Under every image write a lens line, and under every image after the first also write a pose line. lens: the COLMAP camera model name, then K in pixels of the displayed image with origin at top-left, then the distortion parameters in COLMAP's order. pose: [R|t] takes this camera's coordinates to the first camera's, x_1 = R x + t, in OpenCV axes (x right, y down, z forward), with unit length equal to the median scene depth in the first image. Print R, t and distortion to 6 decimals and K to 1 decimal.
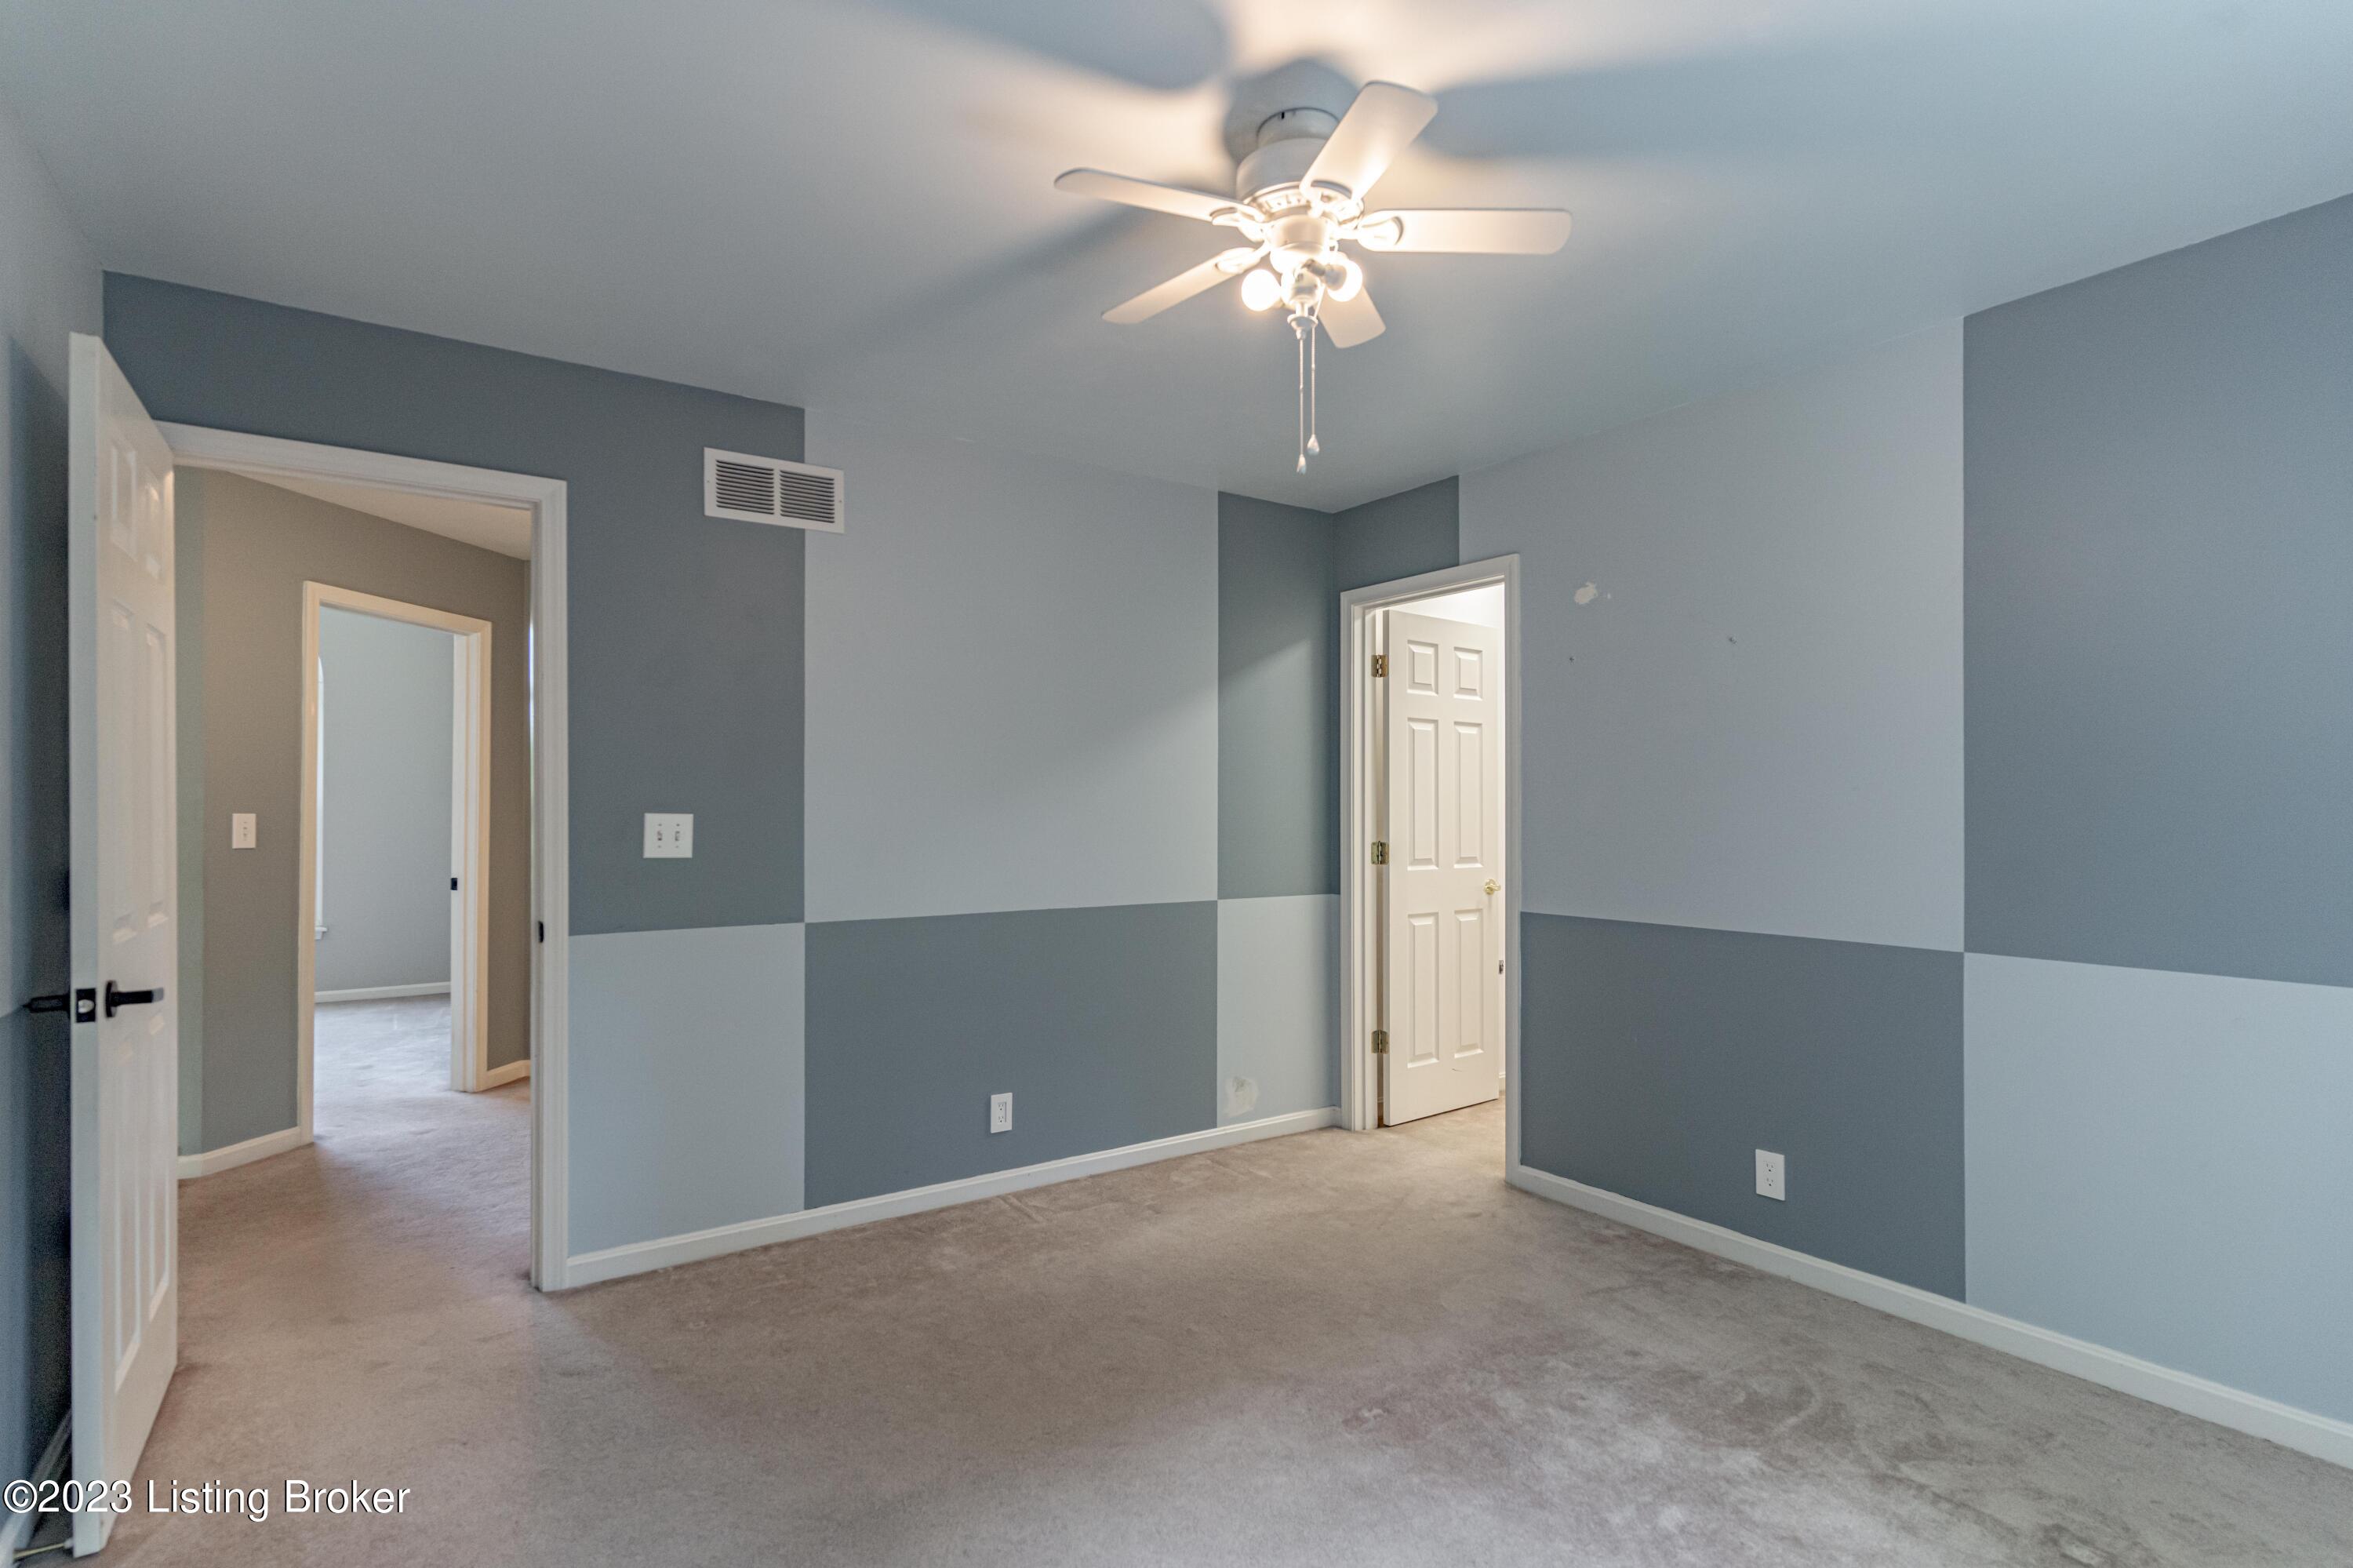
lens RADIAL K [[1132.3, 0, 1160.4], [0, 1132.3, 818.0], [0, 0, 1]] dist [-0.002827, 0.000539]
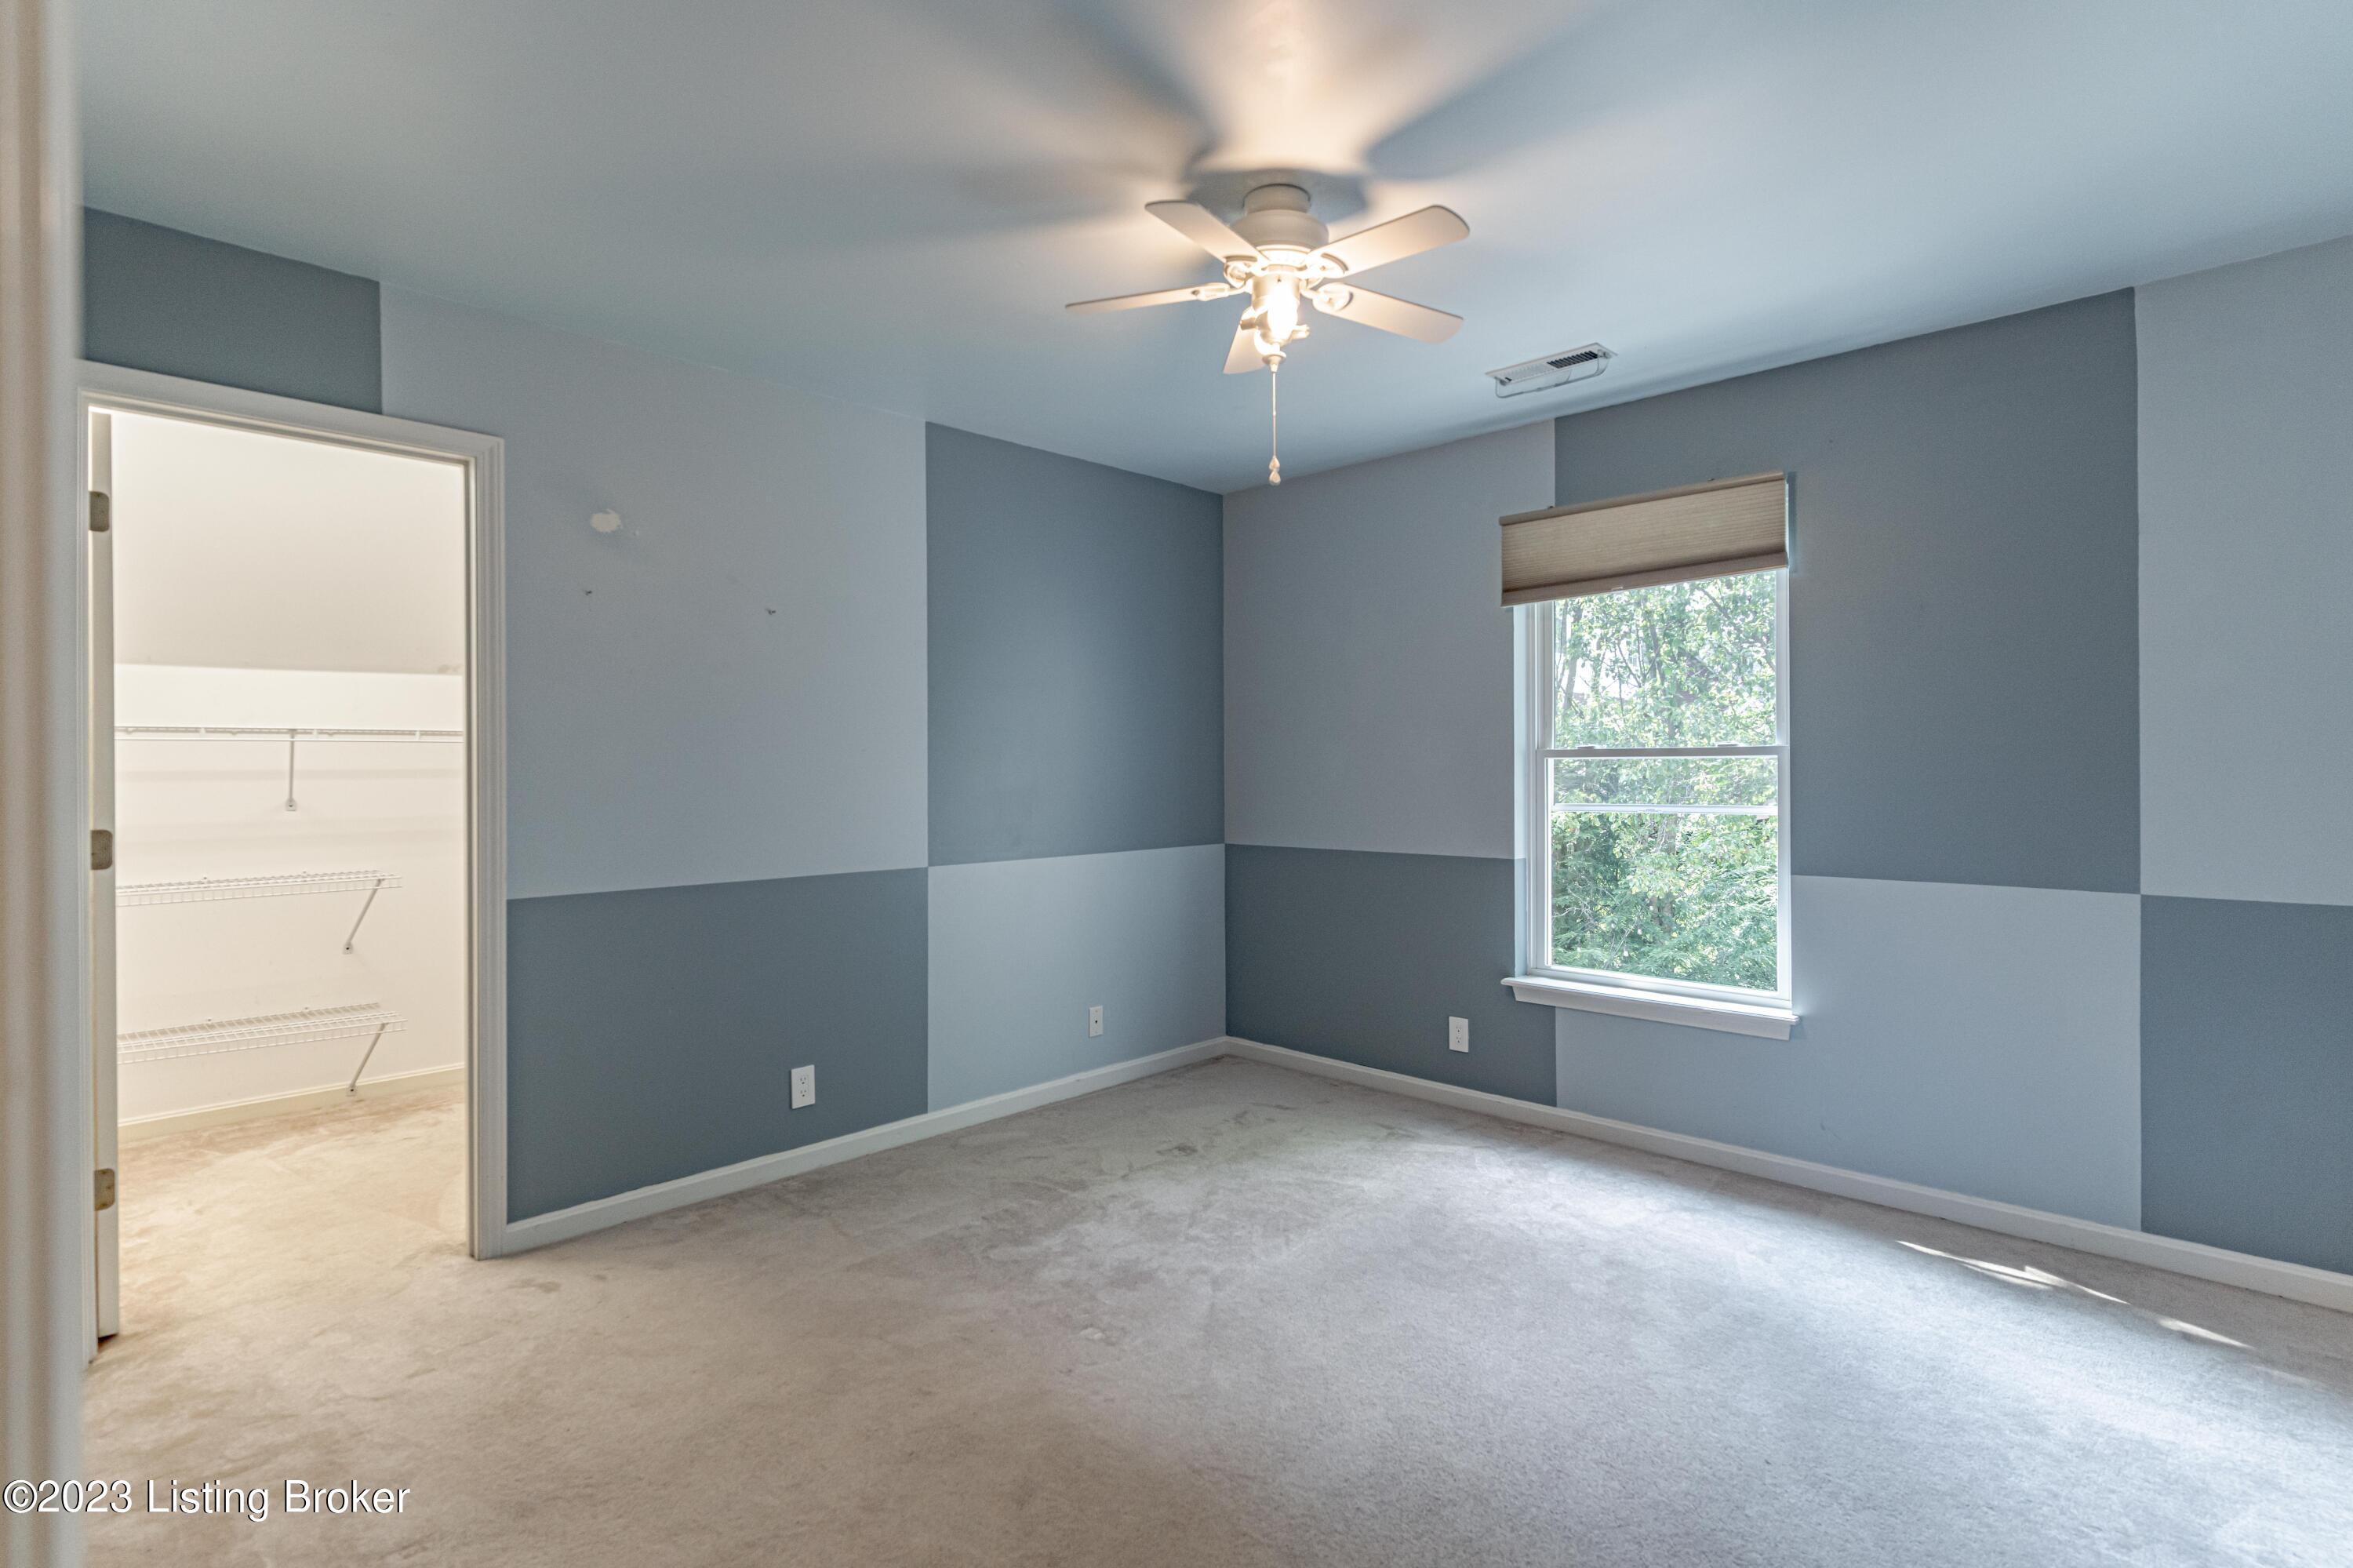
lens RADIAL K [[1136.2, 0, 1176.5], [0, 1136.2, 784.0], [0, 0, 1]] dist [-0.003728, -0.000336]
pose [[-0.213548, -0.013815, 0.976835, -0.662574], [0.010457, 0.999810, 0.016426, -0.006088], [-0.976877, 0.013722, -0.213363, 0.874549]]
